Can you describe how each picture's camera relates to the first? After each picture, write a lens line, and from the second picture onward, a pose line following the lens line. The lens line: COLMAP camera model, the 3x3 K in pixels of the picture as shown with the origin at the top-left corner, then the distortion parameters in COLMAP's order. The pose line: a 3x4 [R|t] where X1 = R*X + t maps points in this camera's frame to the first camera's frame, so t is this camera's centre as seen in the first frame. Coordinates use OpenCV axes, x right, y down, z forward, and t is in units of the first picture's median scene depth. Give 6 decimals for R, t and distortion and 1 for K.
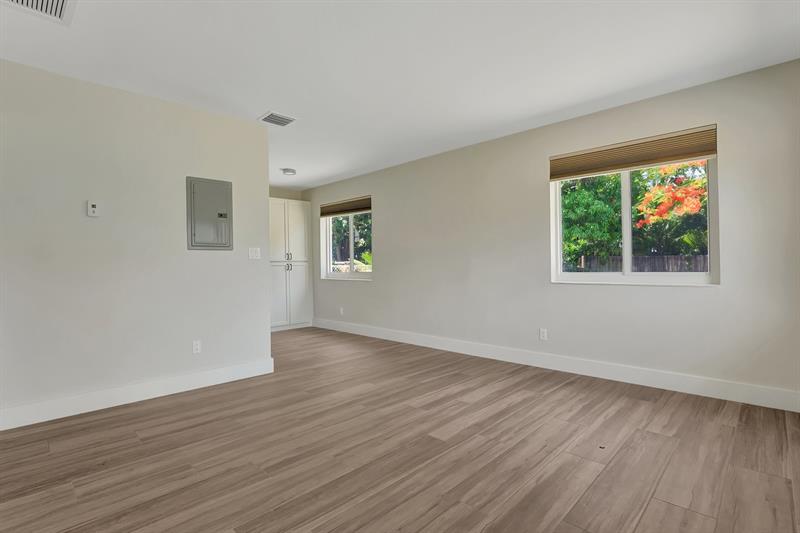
lens RADIAL K [[381.0, 0, 399.1], [0, 381.0, 267.3], [0, 0, 1]] dist [-0.000675, 0.000221]
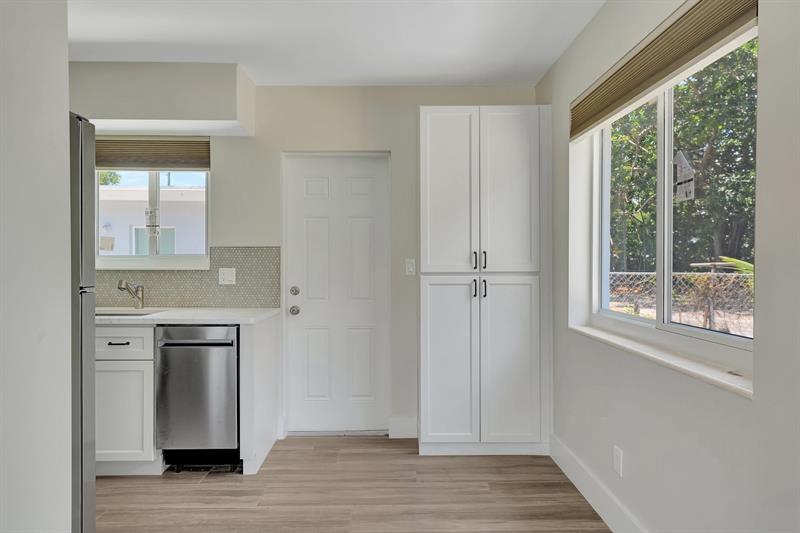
lens RADIAL K [[470.0, 0, 395.6], [0, 470.0, 267.3], [0, 0, 1]] dist [0.003165, 0.000143]
pose [[0.702742, 0.004560, -0.711430, -0.022723], [-0.000069, 0.999980, 0.006342, -0.023577], [0.711445, -0.004408, 0.702728, 0.613833]]
